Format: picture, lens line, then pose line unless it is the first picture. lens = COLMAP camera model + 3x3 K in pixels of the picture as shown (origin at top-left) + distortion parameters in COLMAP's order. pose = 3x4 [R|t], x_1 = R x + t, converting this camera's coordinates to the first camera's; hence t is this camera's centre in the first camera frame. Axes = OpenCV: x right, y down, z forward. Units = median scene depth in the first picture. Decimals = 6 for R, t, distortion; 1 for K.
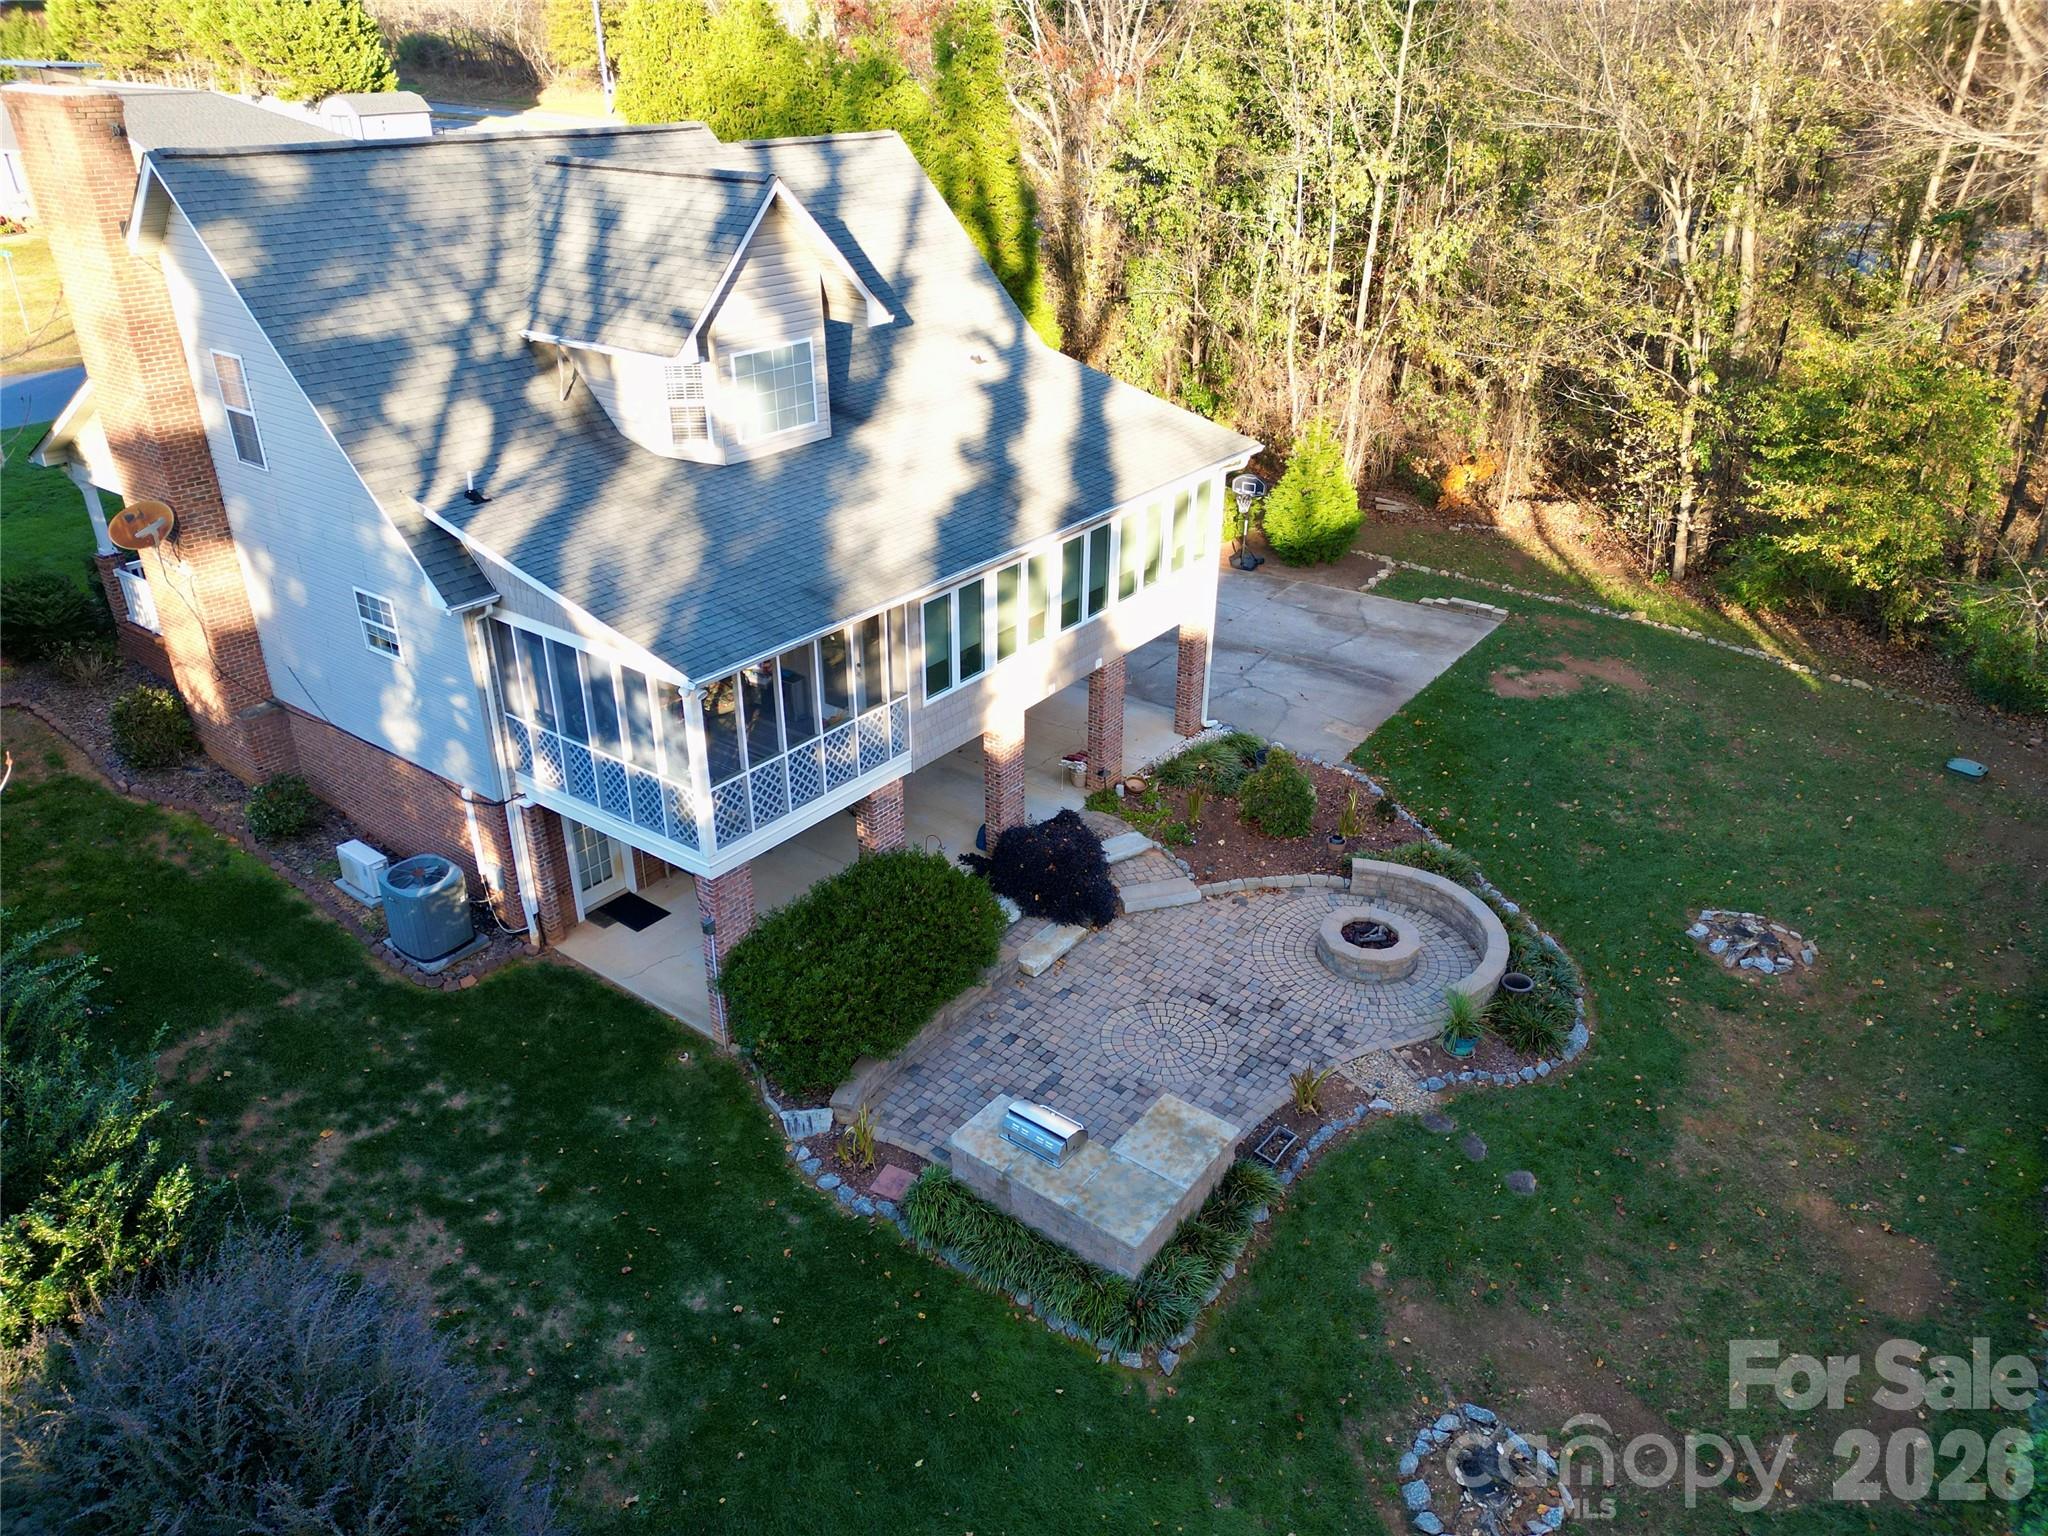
lens RADIAL K [[1417.7, 0, 1010.4], [0, 1417.7, 760.3], [0, 0, 1]] dist [0.105751, -0.132125]
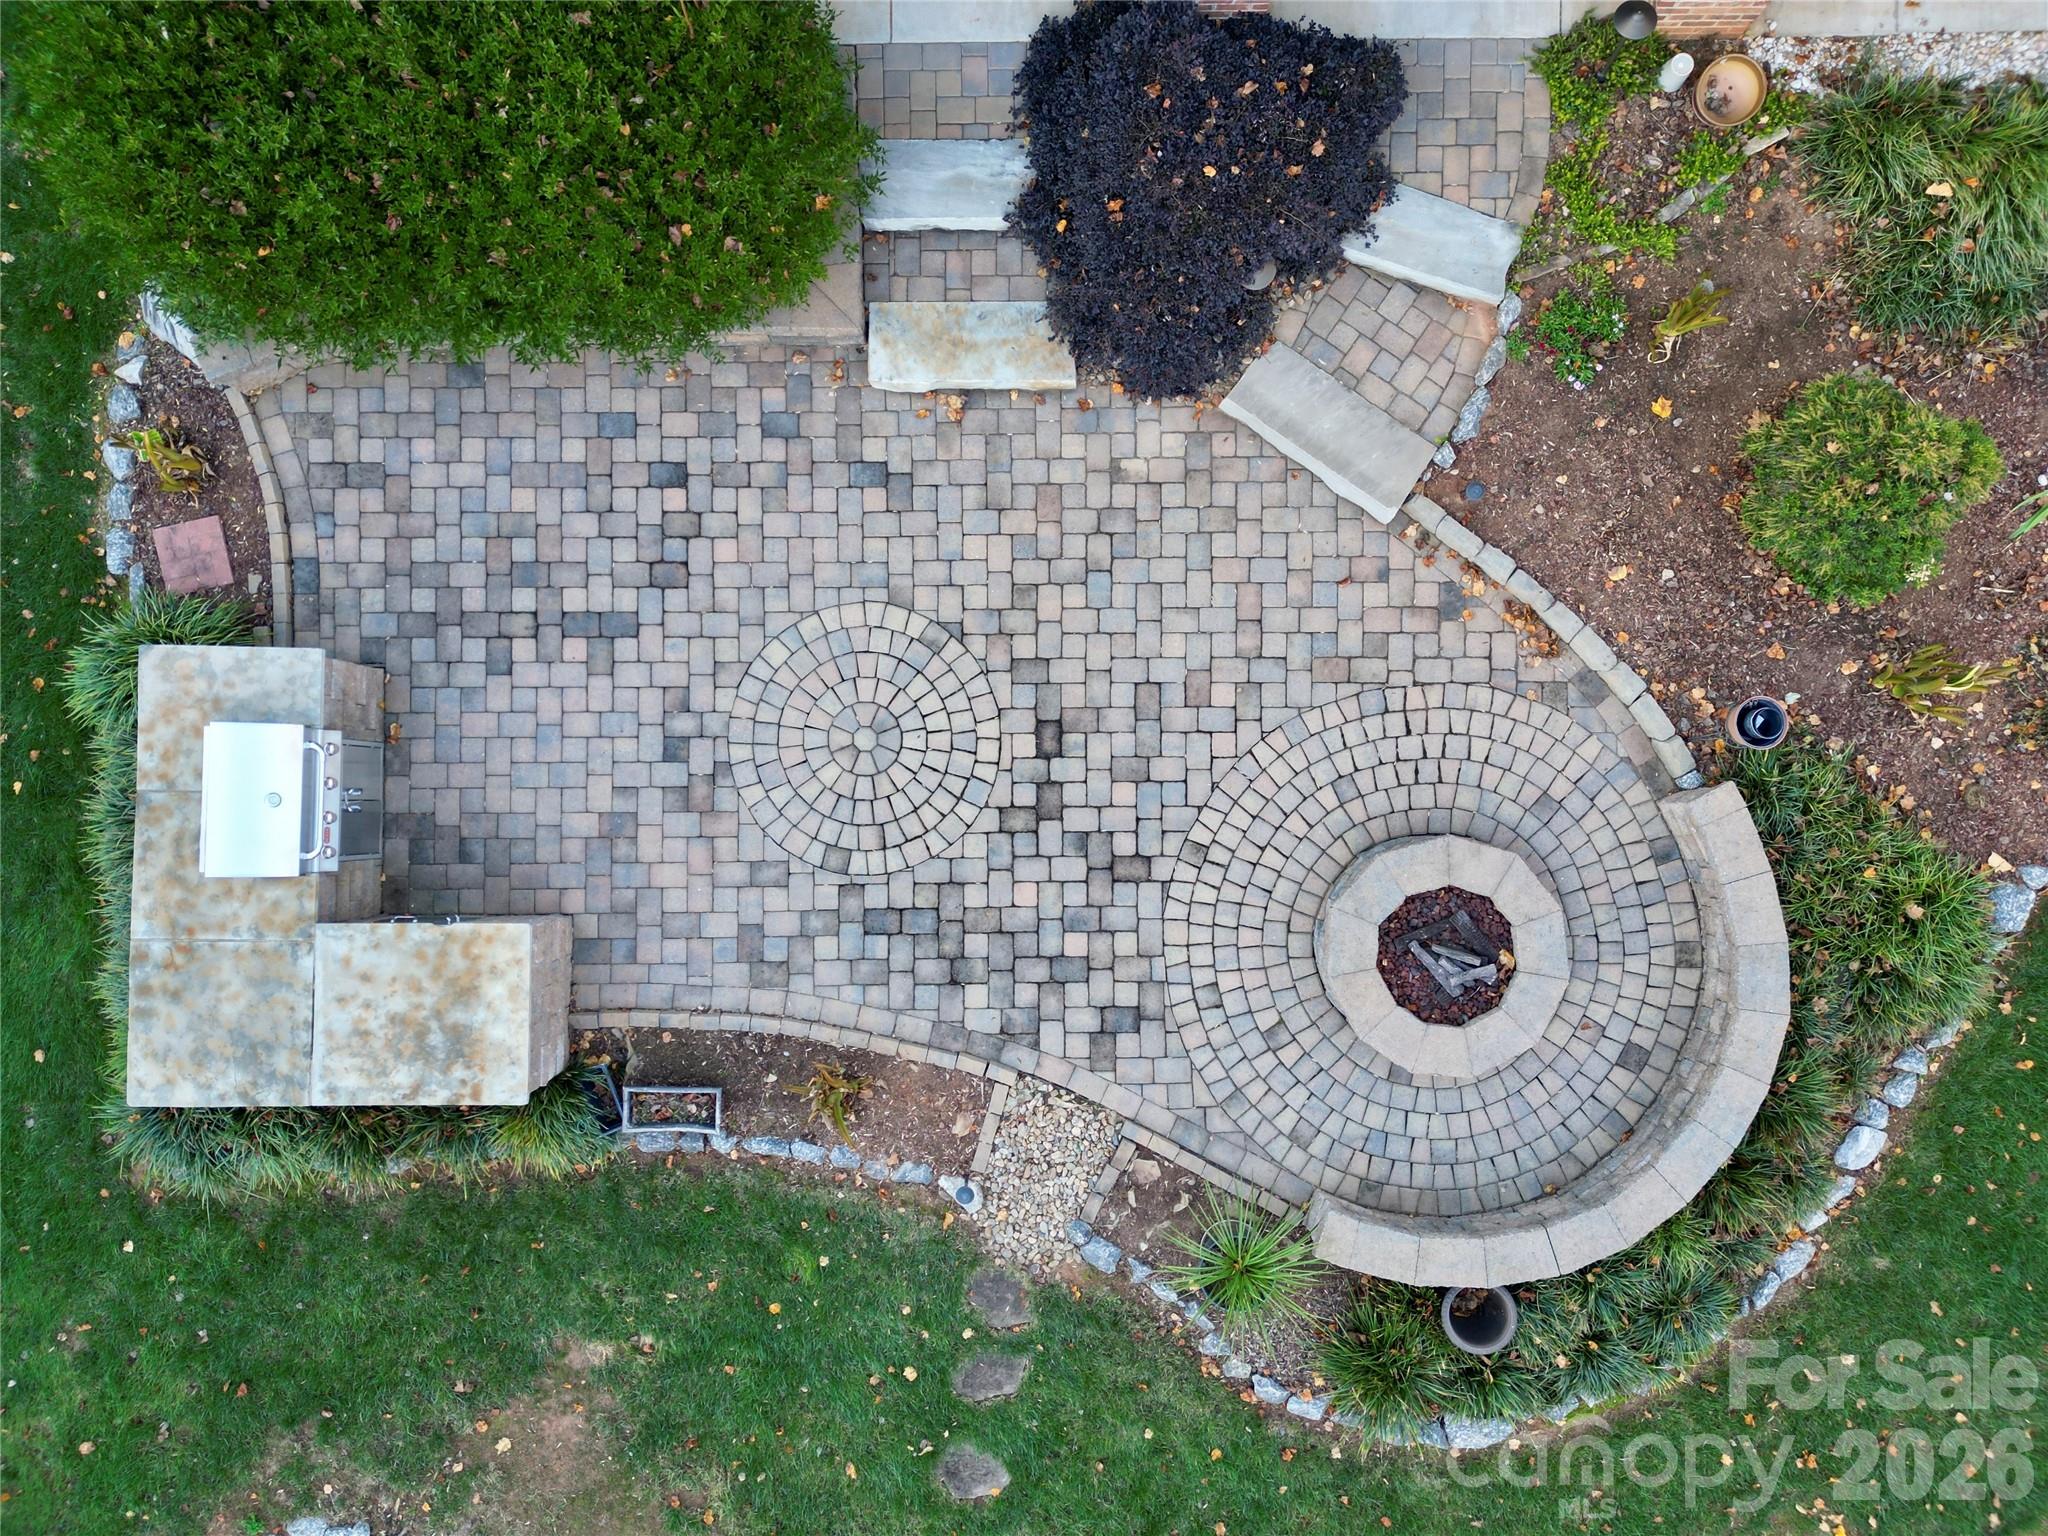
lens RADIAL K [[1417.7, 0, 1010.4], [0, 1417.7, 760.3], [0, 0, 1]] dist [0.105751, -0.132125]
pose [[0.609071, 0.792837, -0.021030, 0.142624], [-0.350911, 0.293165, 0.889335, -0.217747], [0.711262, -0.534288, 0.456773, 0.770884]]
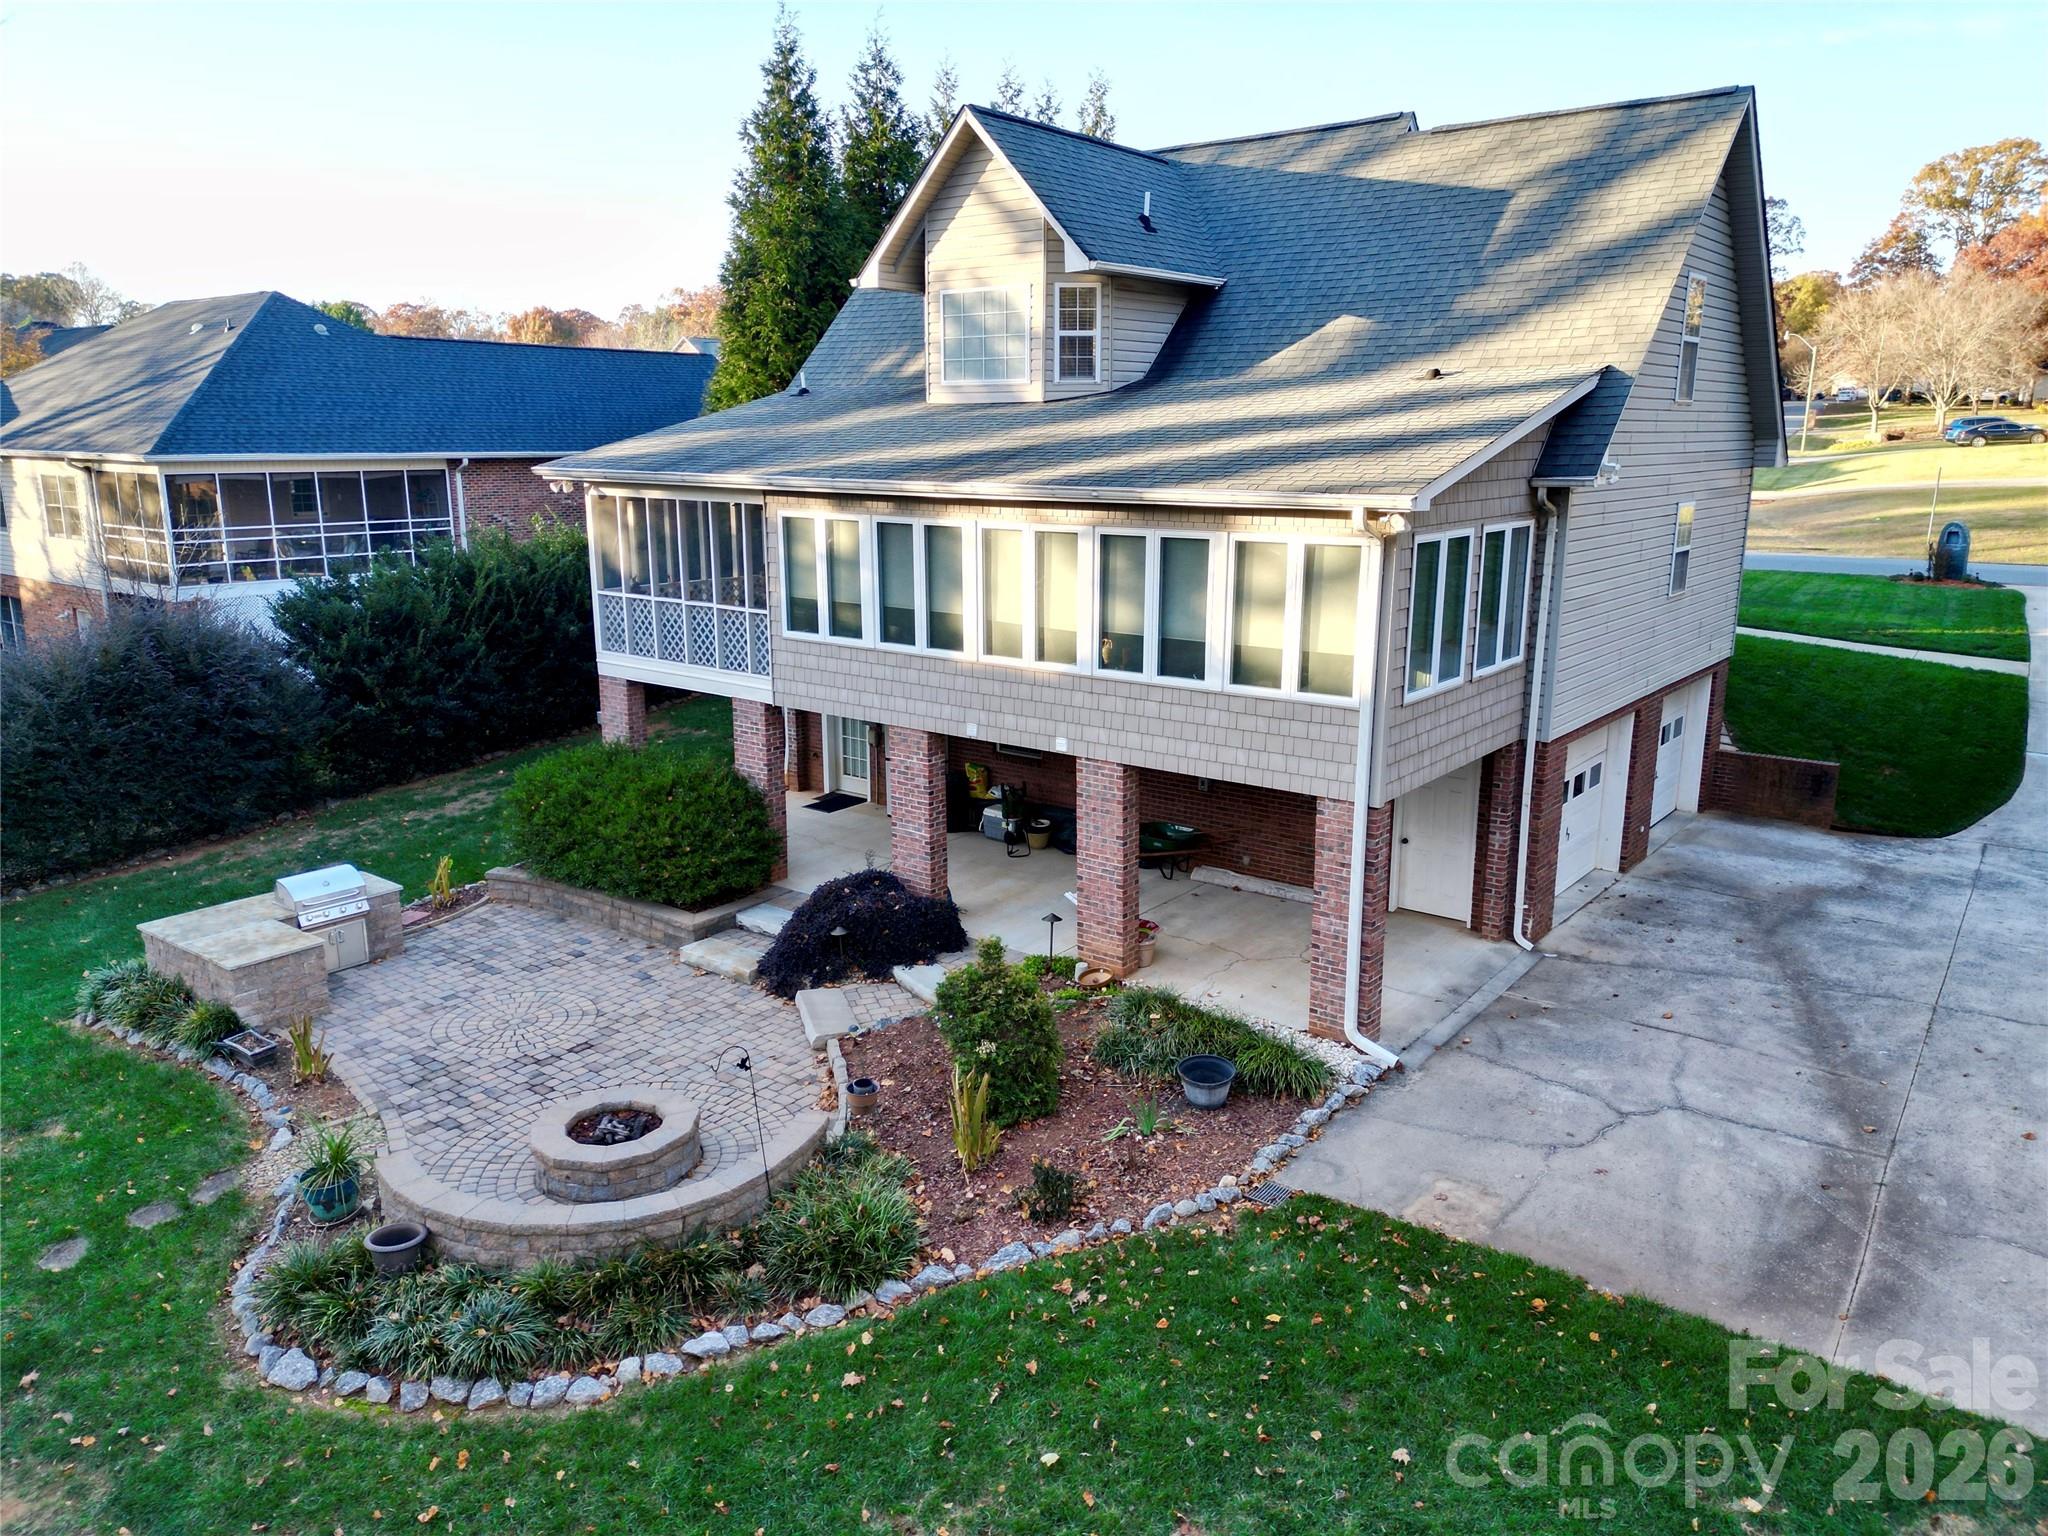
lens RADIAL K [[1417.7, 0, 1010.4], [0, 1417.7, 760.3], [0, 0, 1]] dist [0.105751, -0.132125]
pose [[-0.006815, 0.230530, -0.973041, 0.820293], [-0.452357, 0.867099, 0.208599, -0.217996], [0.891811, 0.441583, 0.098373, 1.042537]]
